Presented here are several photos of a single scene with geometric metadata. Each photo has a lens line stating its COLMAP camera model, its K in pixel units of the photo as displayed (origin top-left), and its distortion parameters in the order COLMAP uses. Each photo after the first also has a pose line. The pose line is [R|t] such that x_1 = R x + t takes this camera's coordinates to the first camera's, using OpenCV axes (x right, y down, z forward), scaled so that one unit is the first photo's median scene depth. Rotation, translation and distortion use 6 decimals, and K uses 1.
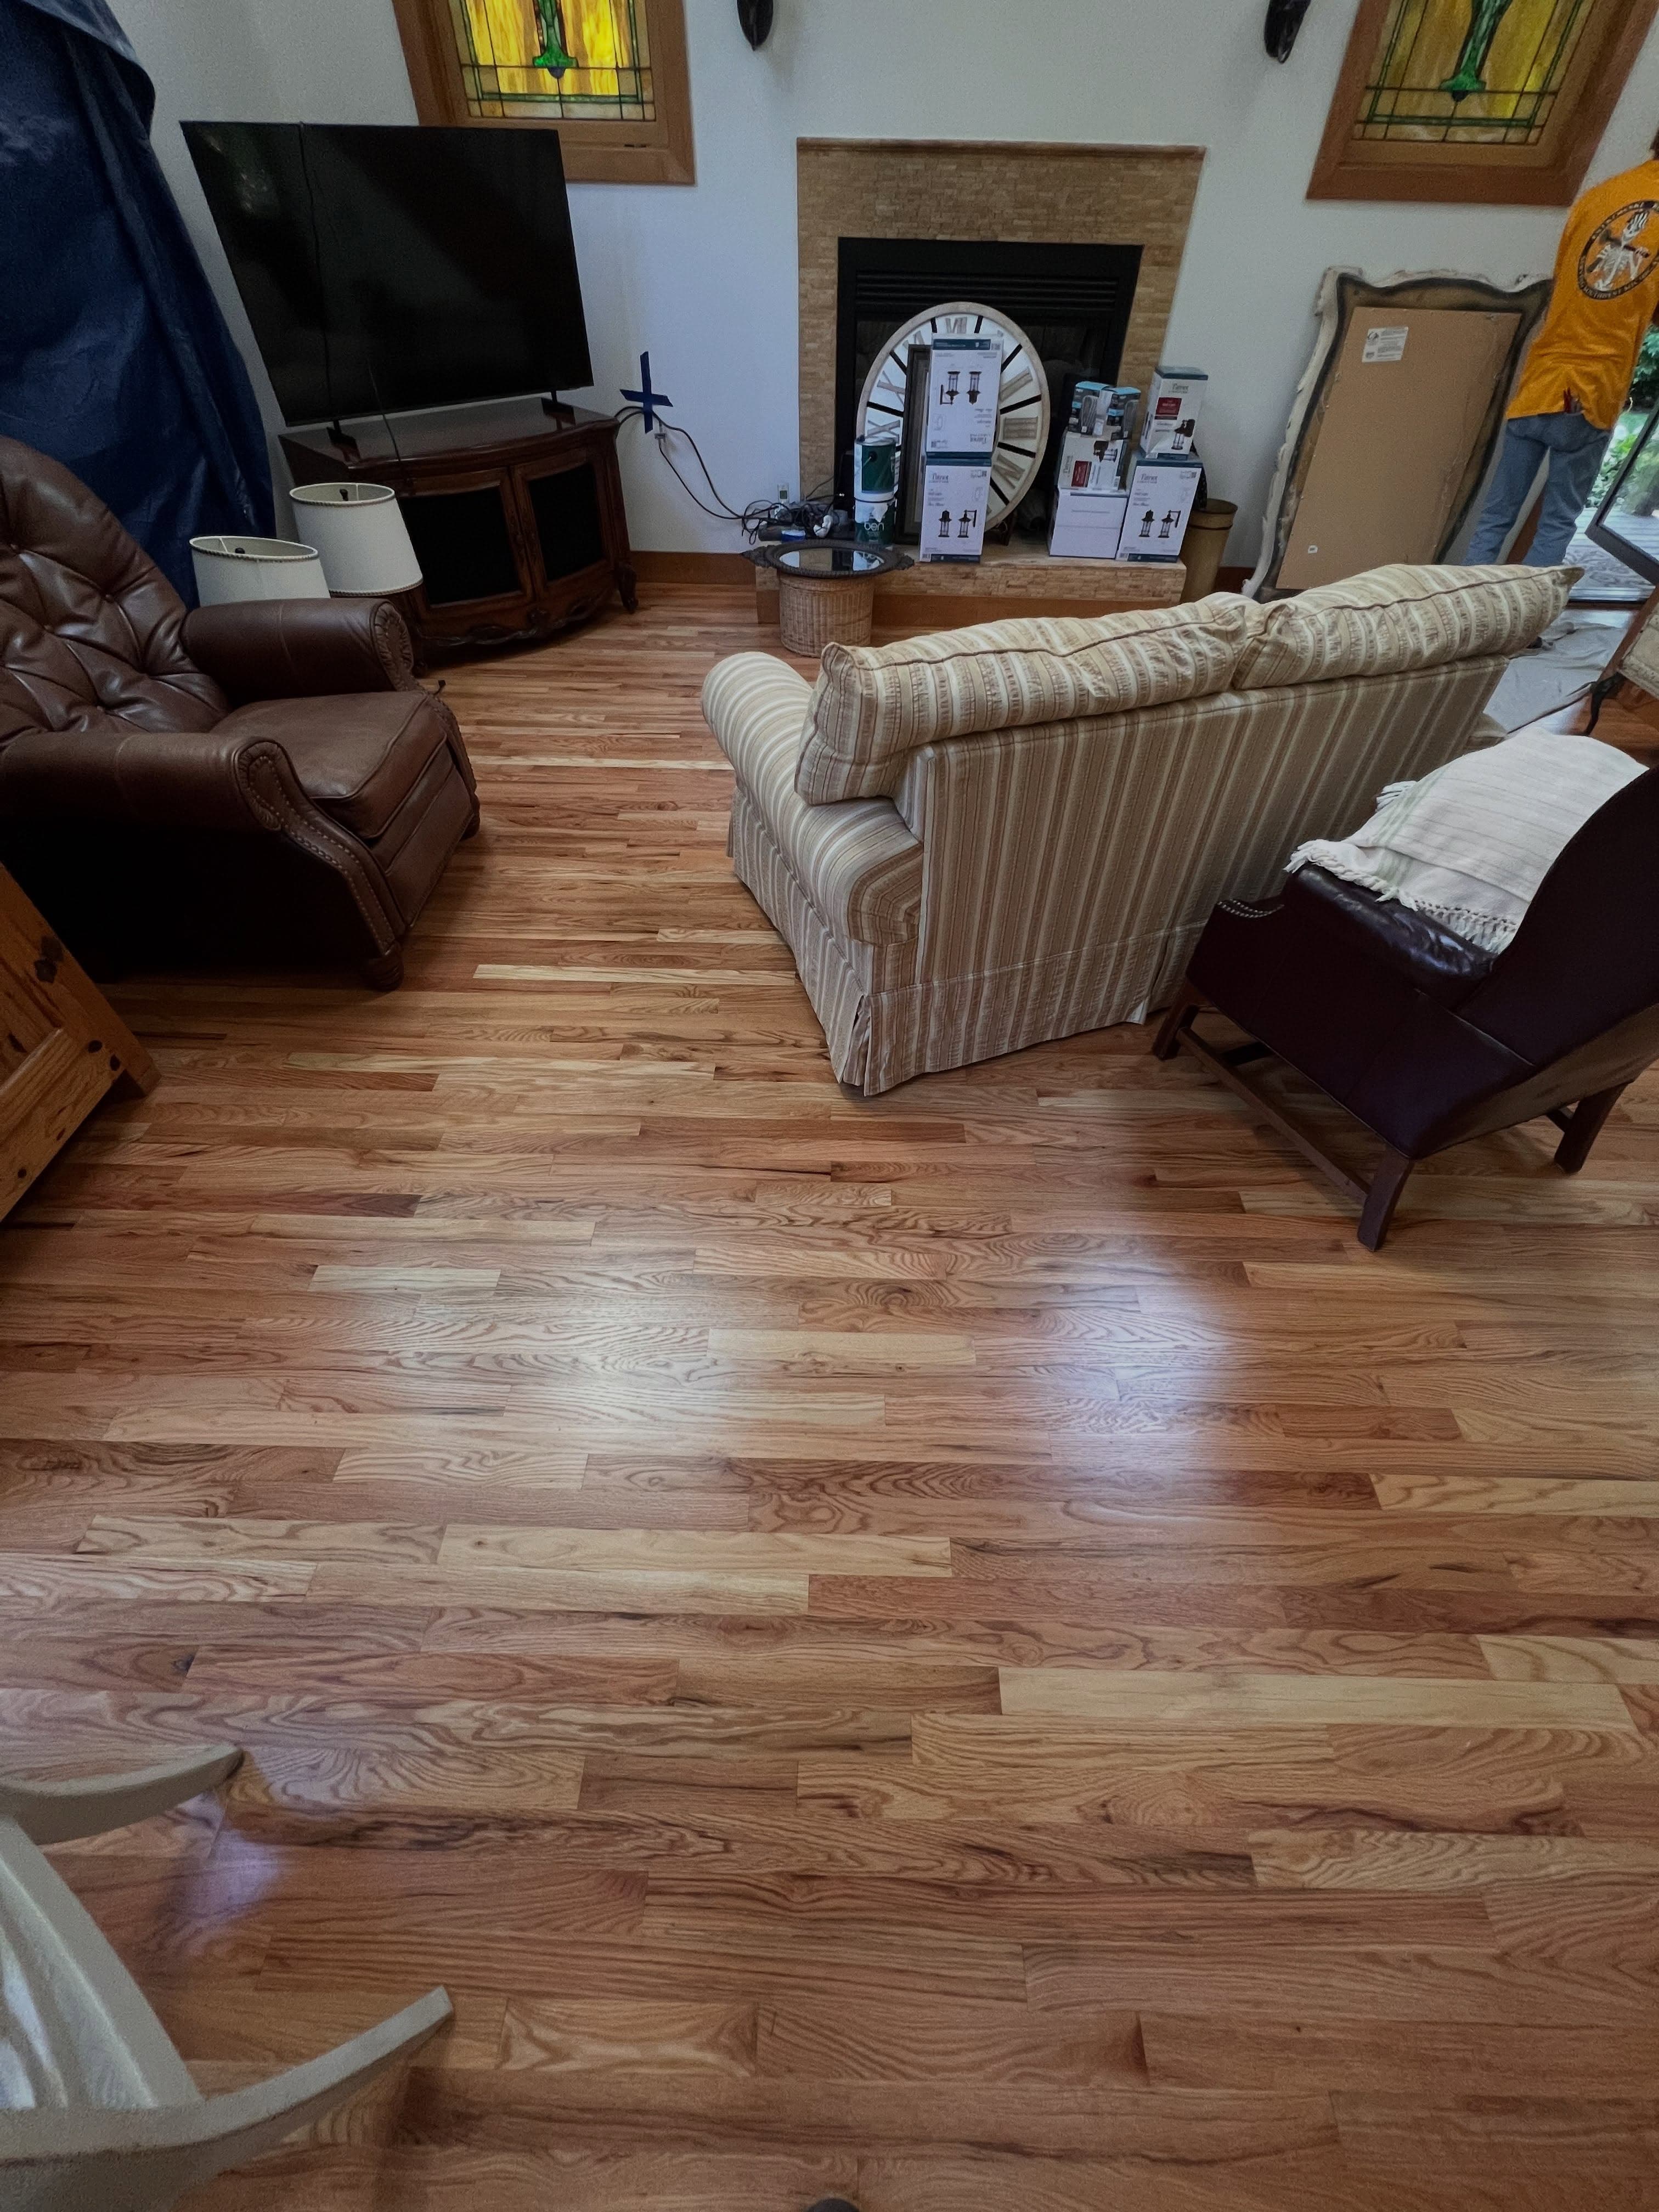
lens RADIAL K [[881.5, 0, 831.1], [0, 881.5, 1104.9], [0, 0, 1]] dist [0.006055, -0.003769]
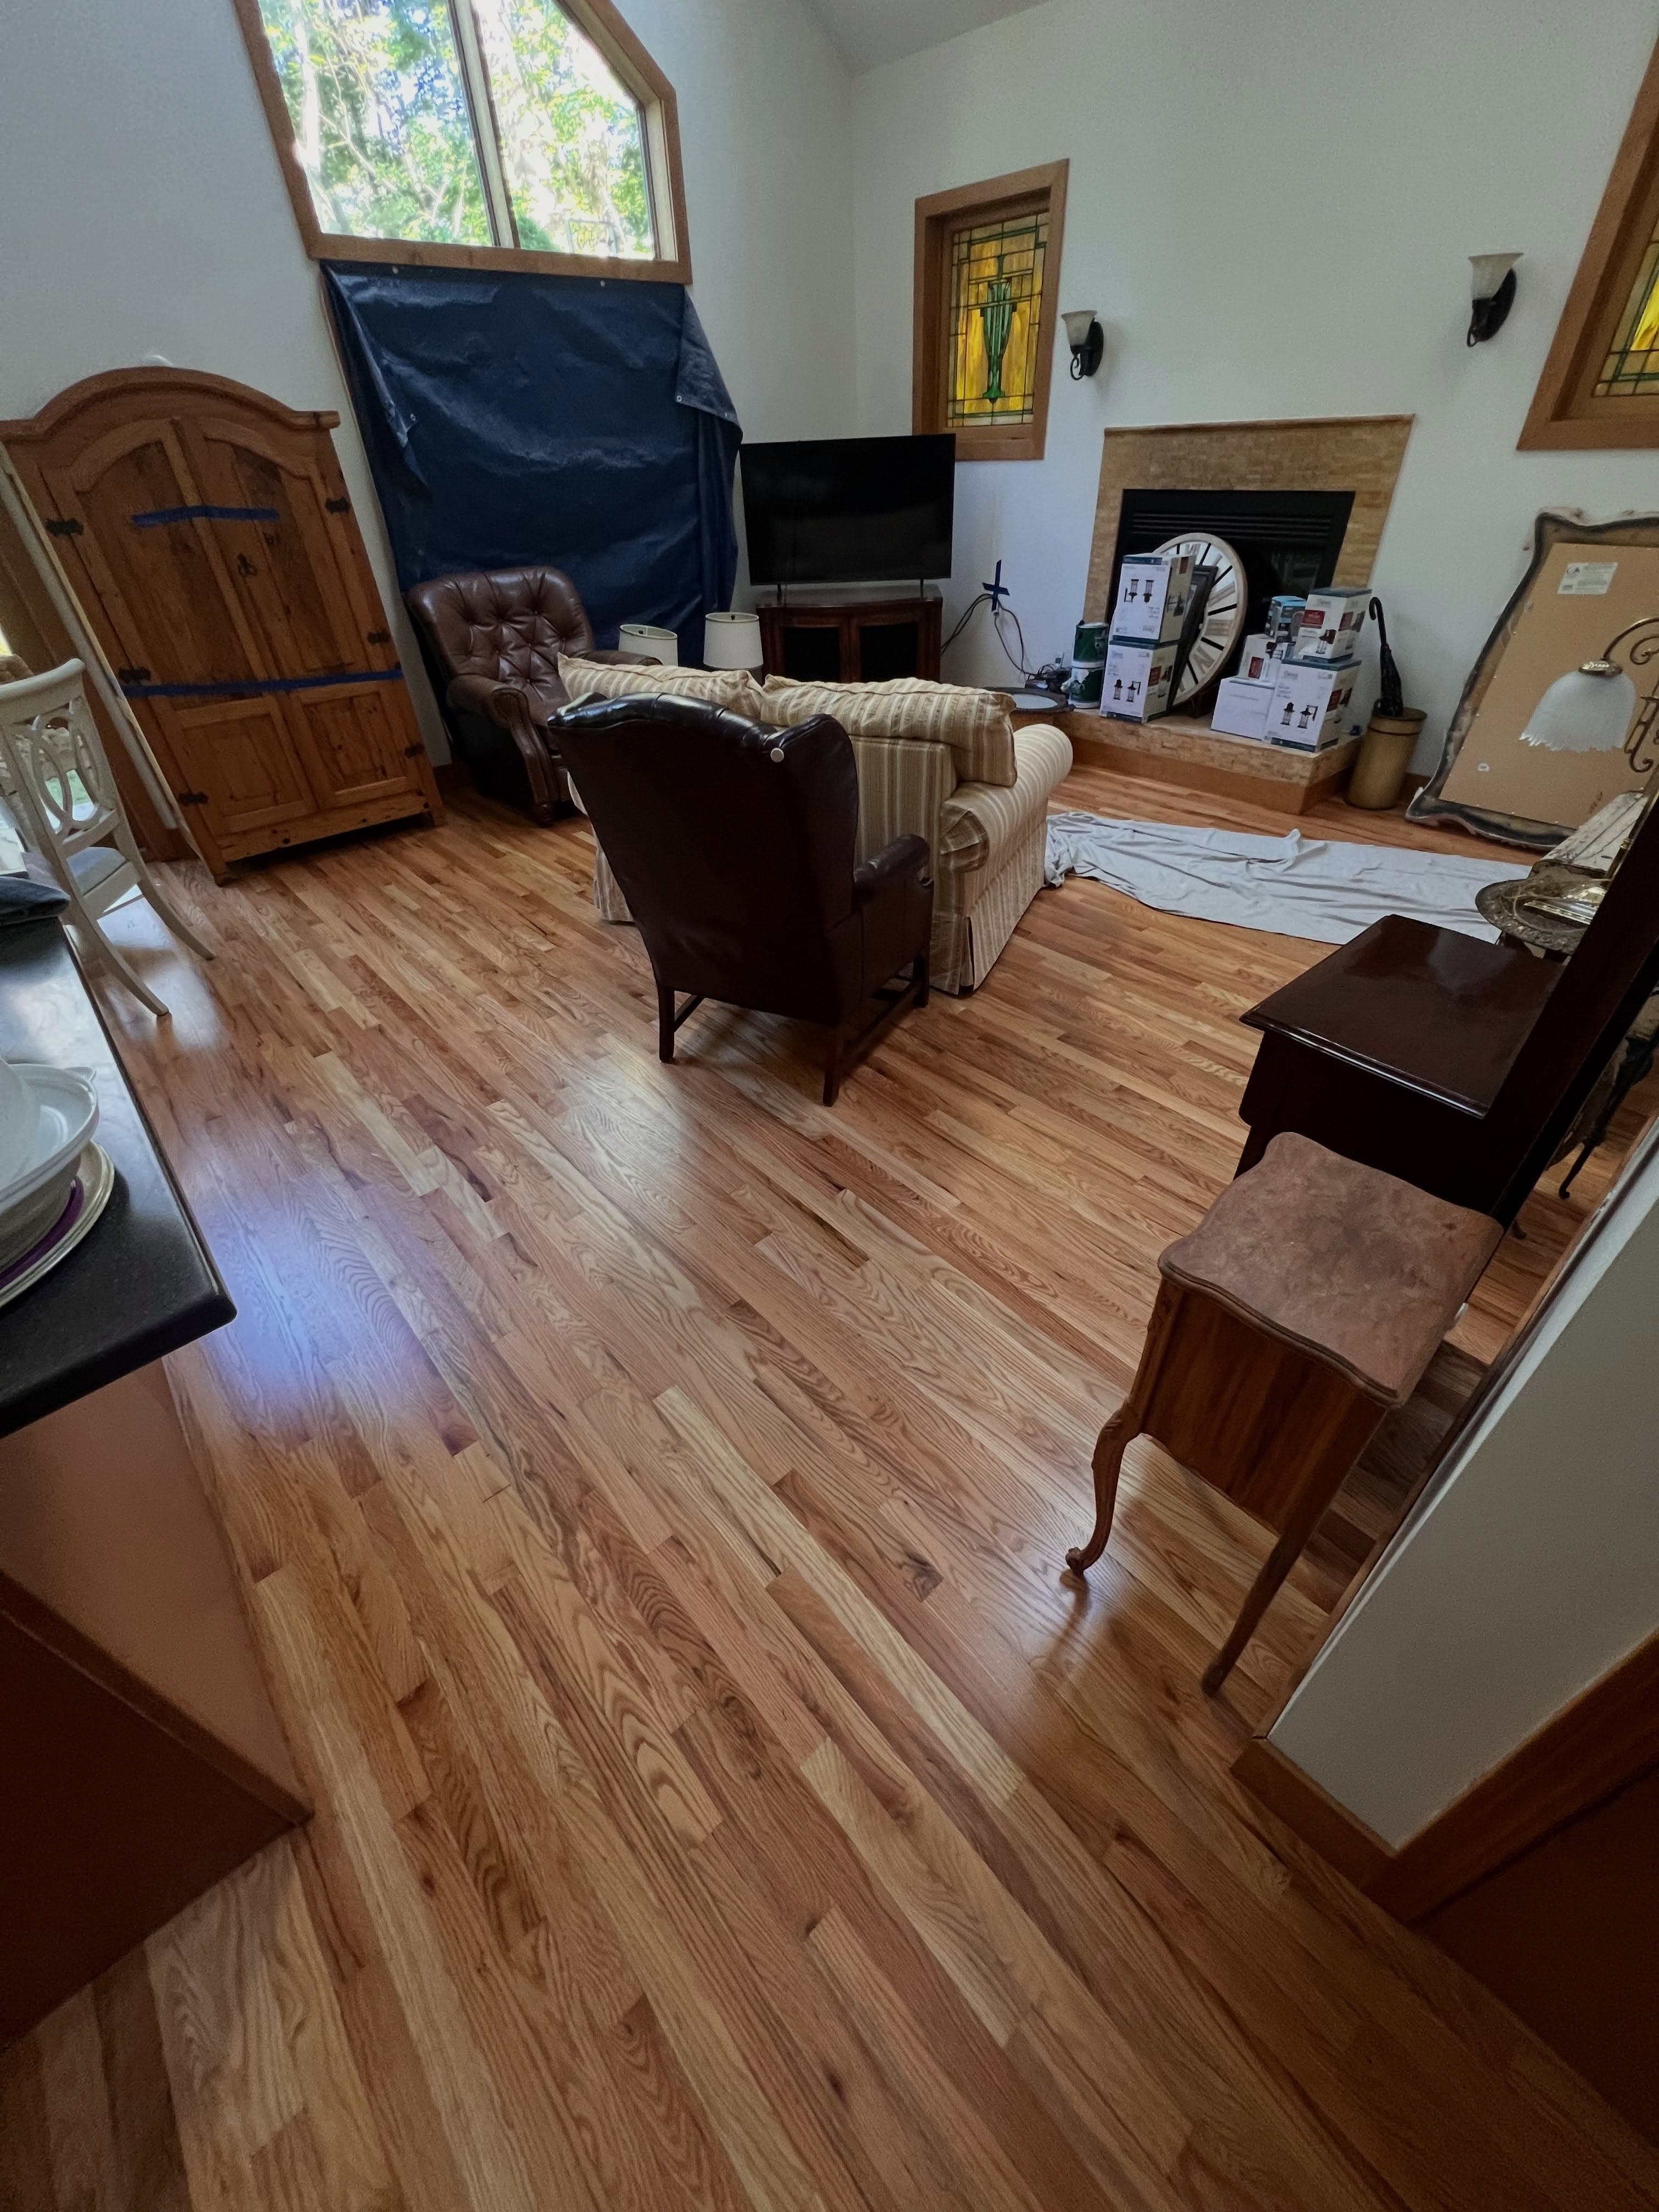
lens RADIAL K [[881.5, 0, 814.2], [0, 881.5, 1092.8], [0, 0, 1]] dist [0.006055, -0.003769]
pose [[0.671301, 0.408149, -0.618684, 0.902048], [-0.511457, 0.859227, 0.011881, 0.029917], [0.536439, 0.308454, 0.785550, -0.023344]]
